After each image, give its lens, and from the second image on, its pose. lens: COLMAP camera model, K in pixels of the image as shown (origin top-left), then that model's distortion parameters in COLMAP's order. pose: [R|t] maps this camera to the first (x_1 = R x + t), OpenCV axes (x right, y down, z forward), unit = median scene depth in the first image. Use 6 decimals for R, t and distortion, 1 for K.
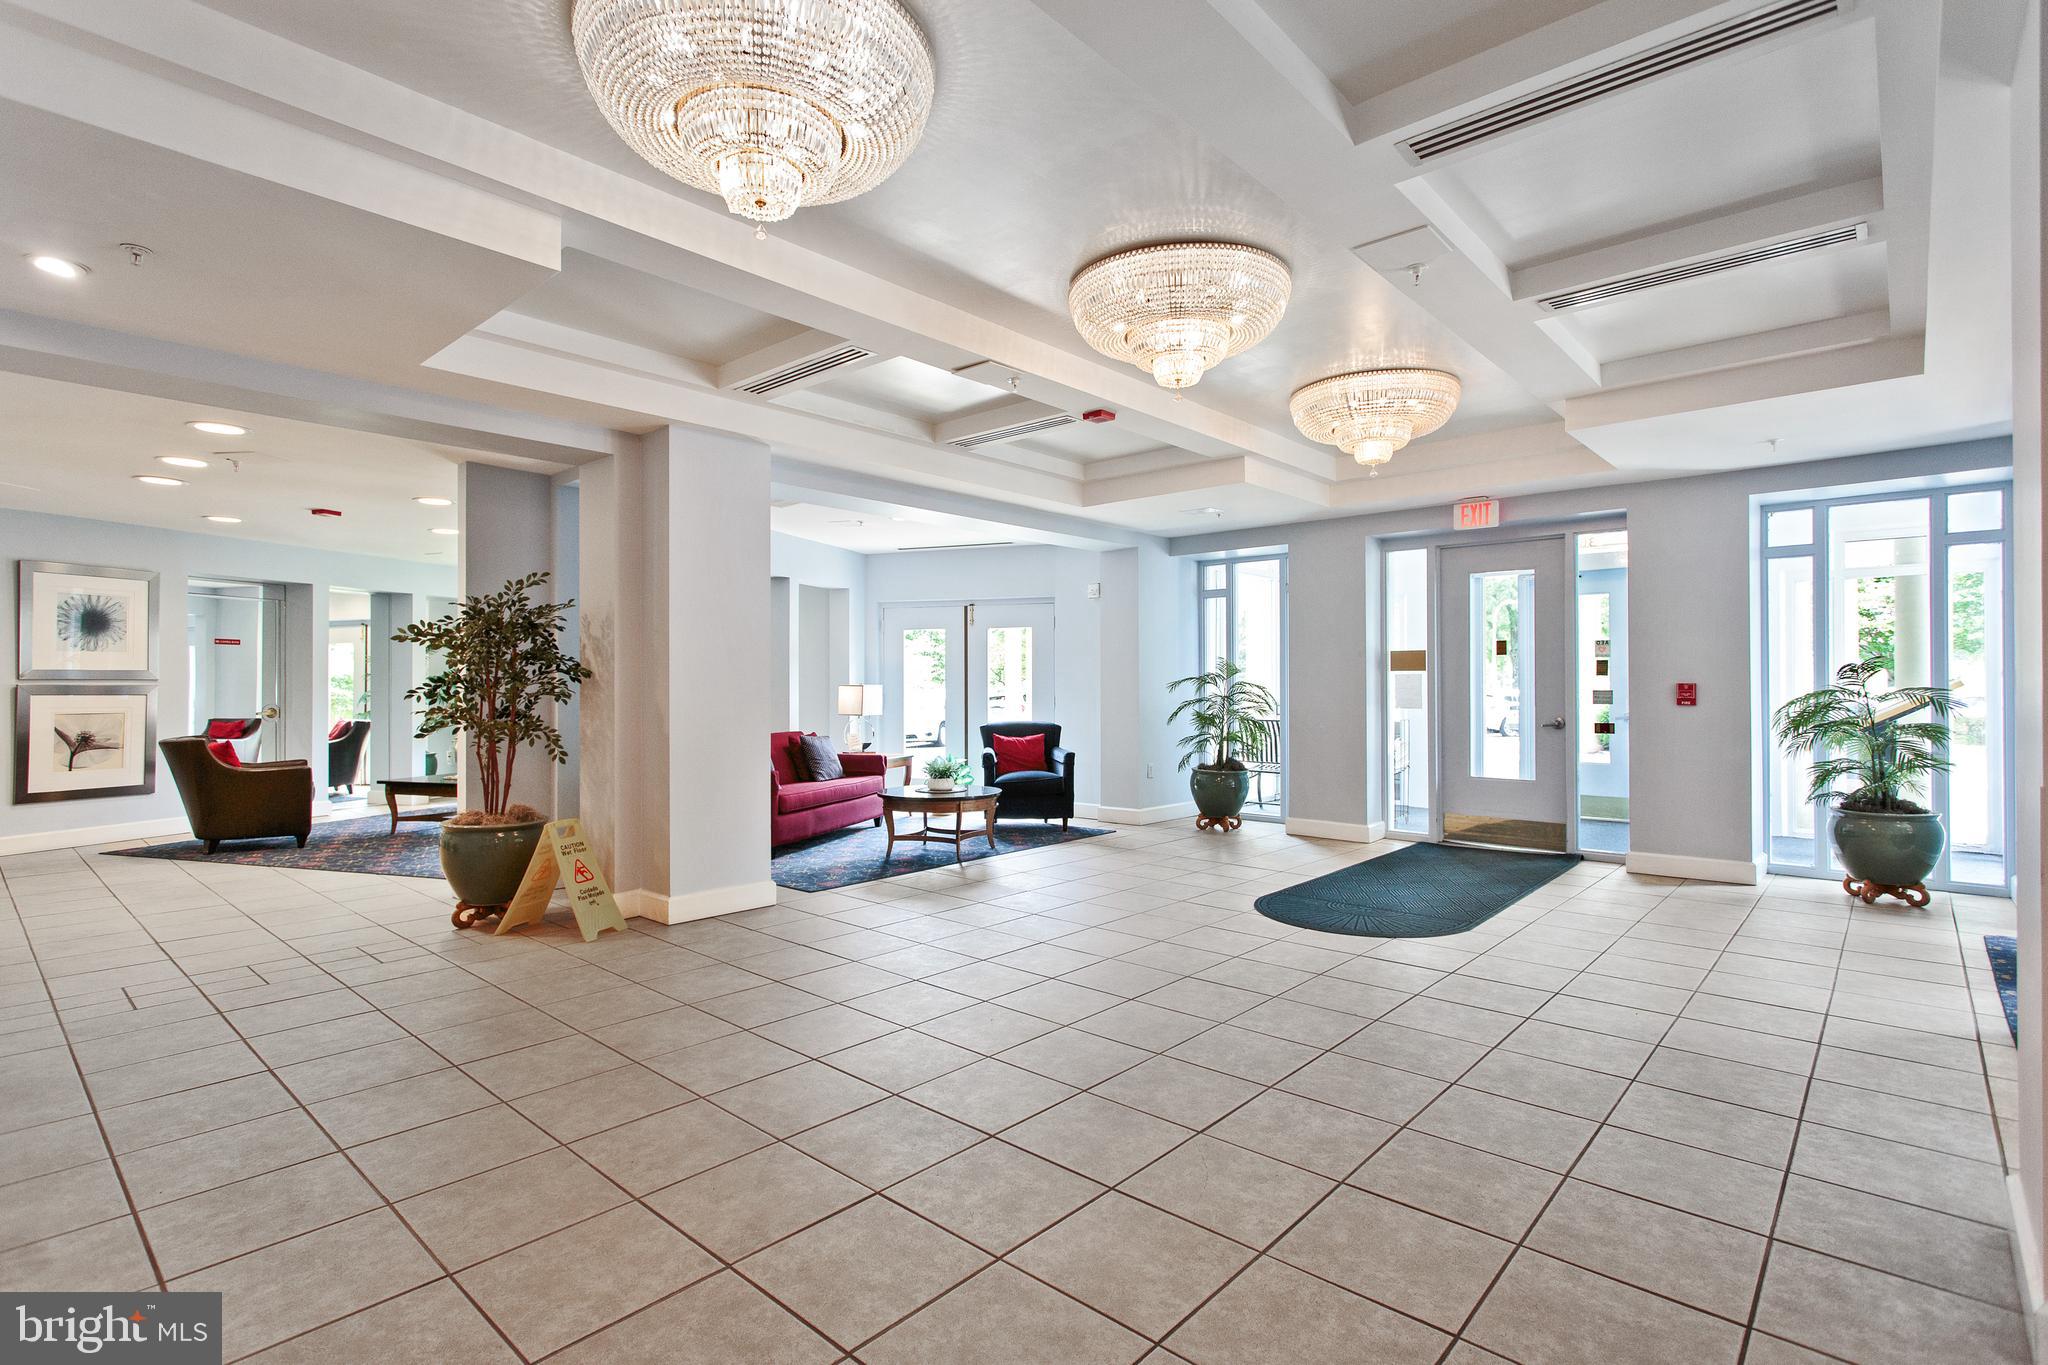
lens RADIAL K [[976.5, 0, 1019.0], [0, 976.5, 684.1], [0, 0, 1]] dist [0.006974, 0.001757]
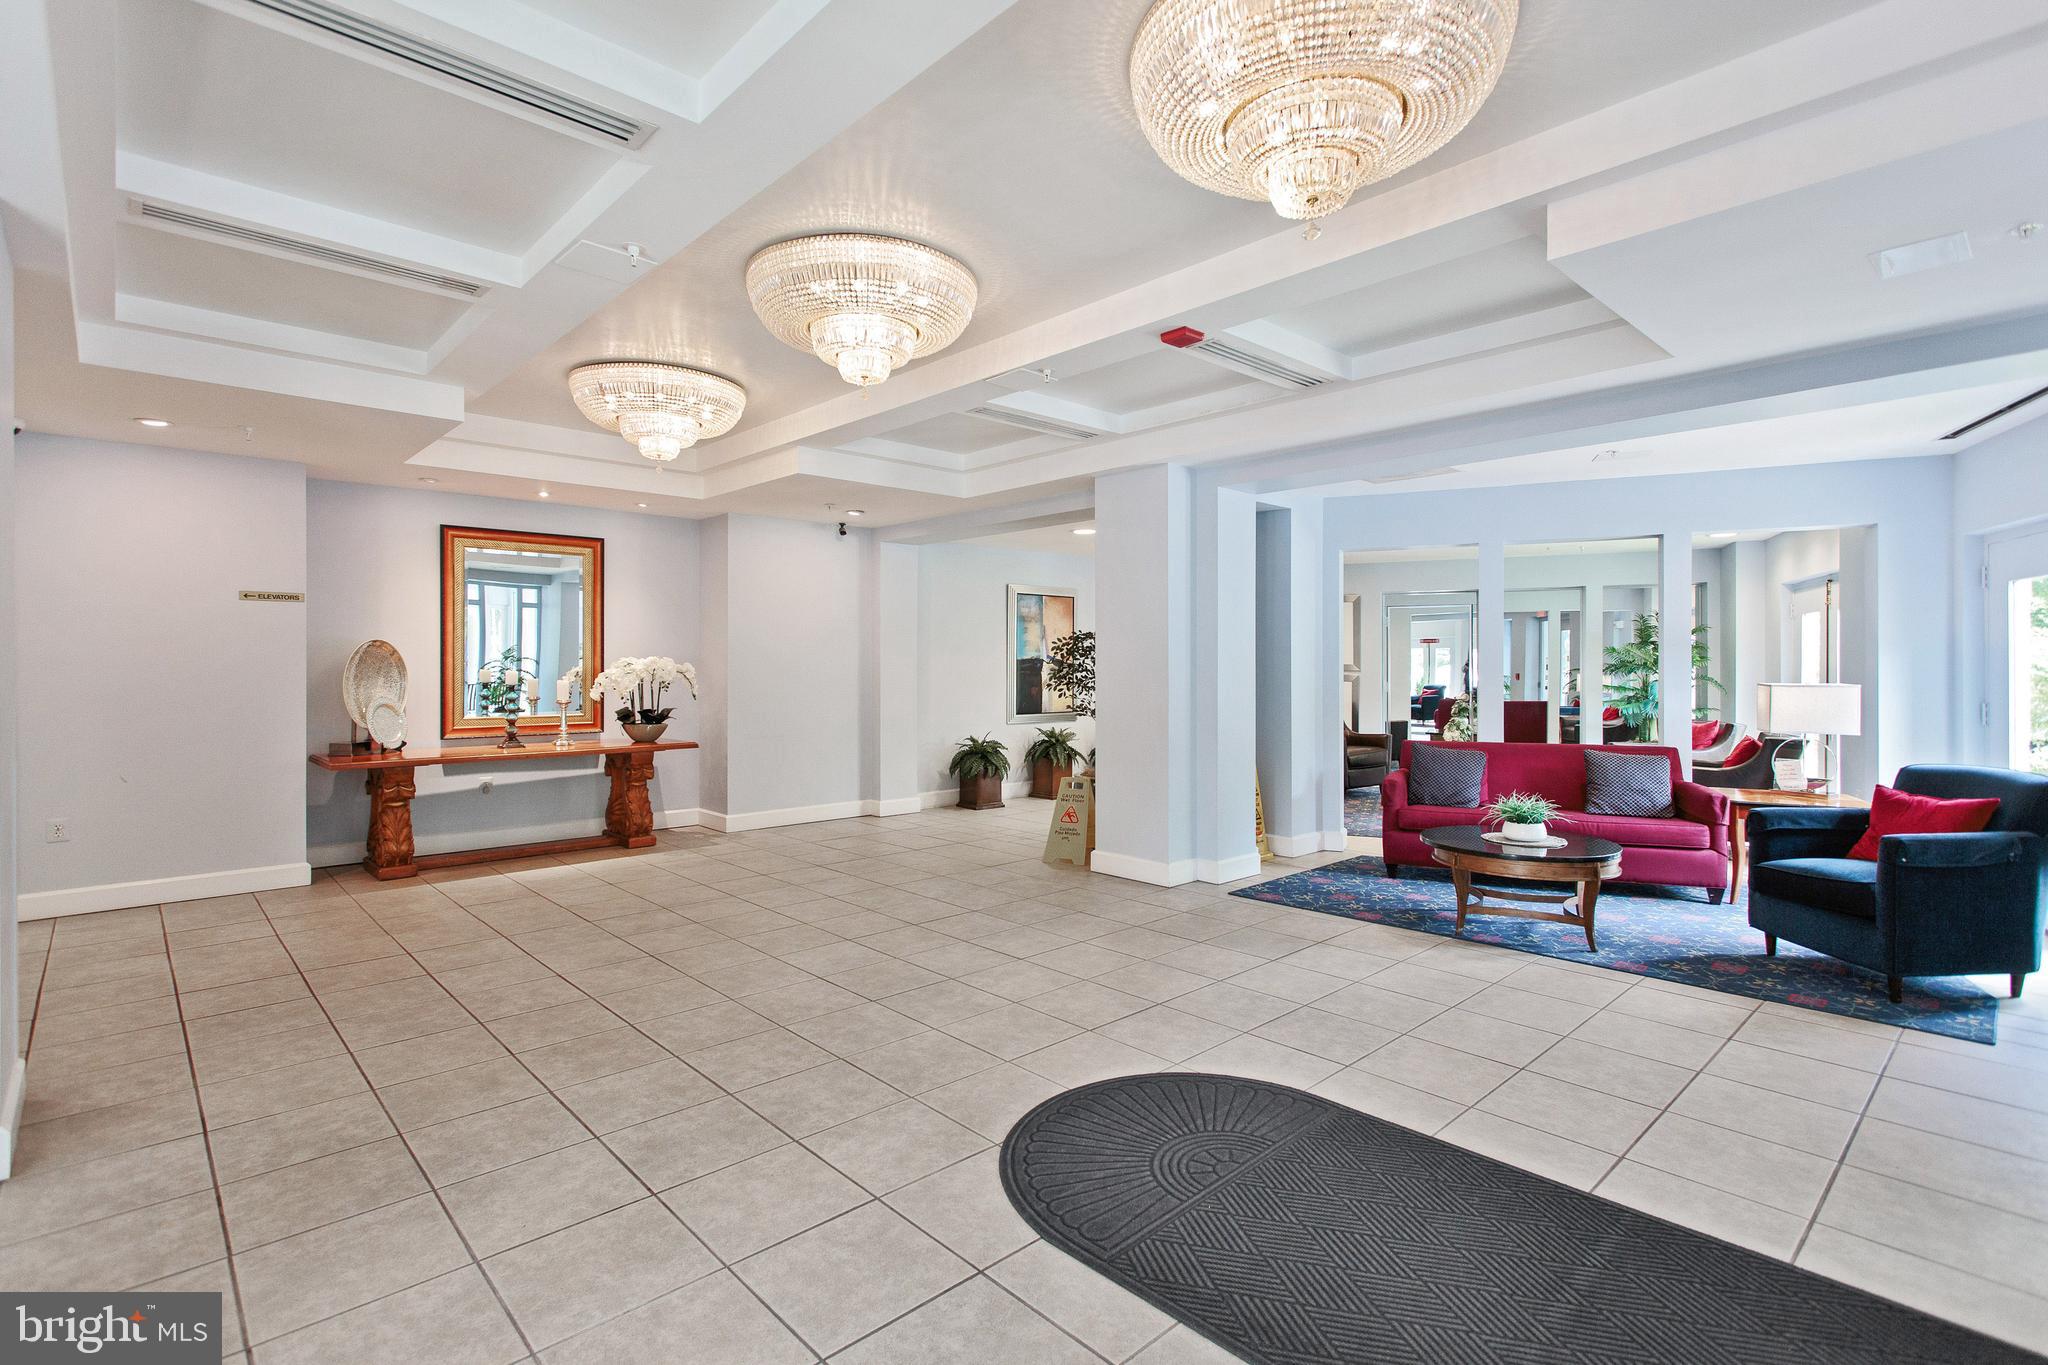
lens RADIAL K [[976.5, 0, 1037.4], [0, 976.5, 671.7], [0, 0, 1]] dist [0.006974, 0.001757]
pose [[-0.079333, 0.006735, -0.996825, 0.663742], [0.001485, 0.999977, 0.006638, -0.016754], [0.996847, -0.000953, -0.079341, 0.740825]]
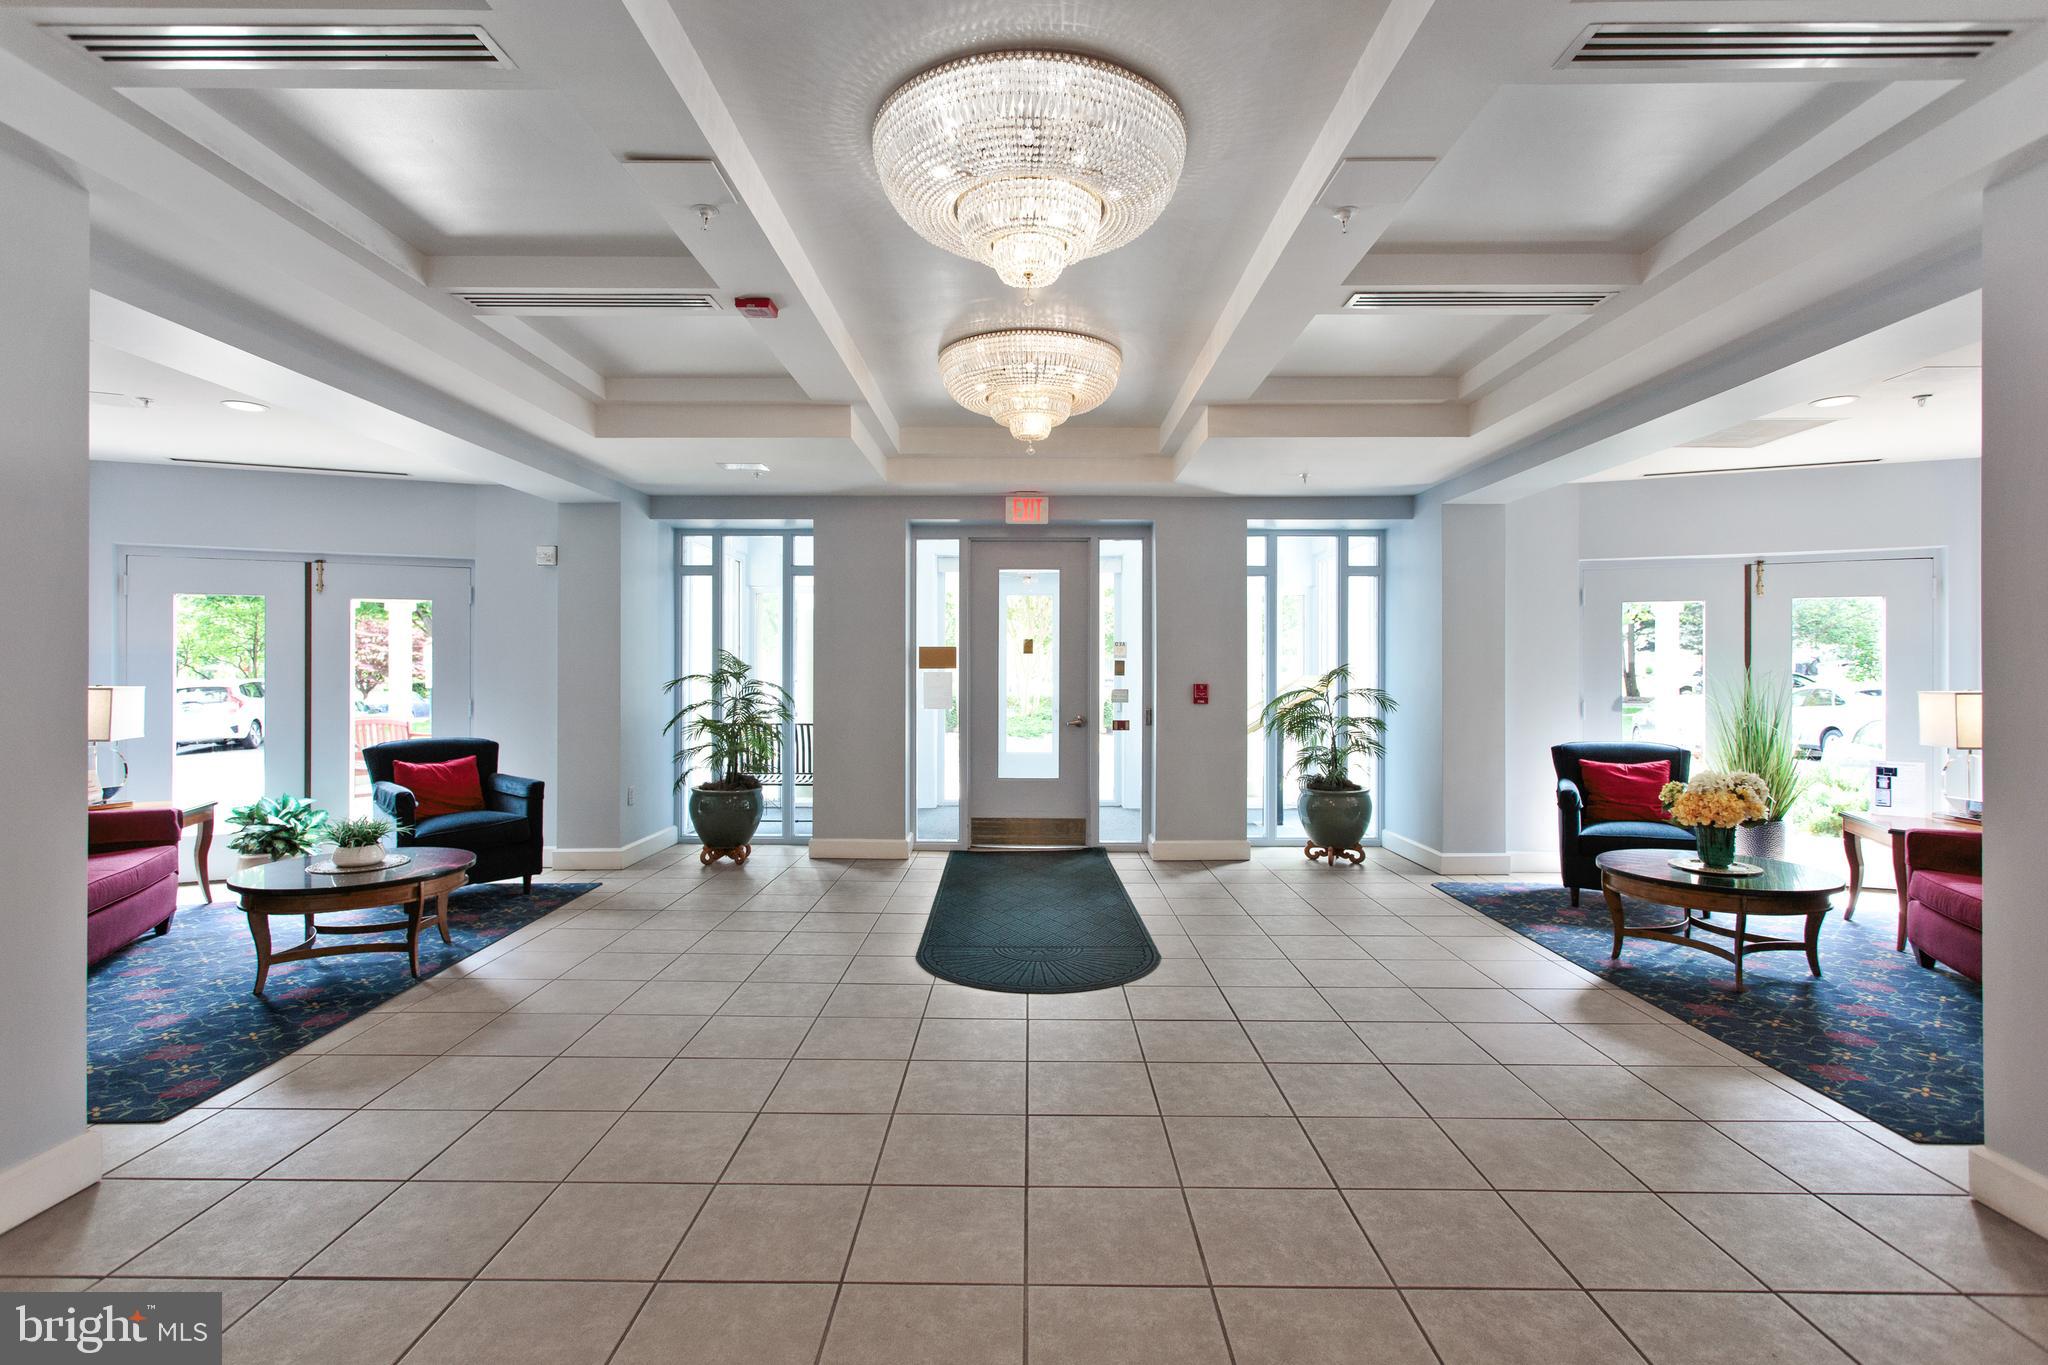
lens RADIAL K [[976.5, 0, 1020.6], [0, 976.5, 672.2], [0, 0, 1]] dist [0.006974, 0.001757]
pose [[0.750925, 0.000019, 0.660387, -0.182084], [-0.003828, 0.999983, 0.004323, -0.016333], [-0.660376, -0.005775, 0.750913, 0.280770]]
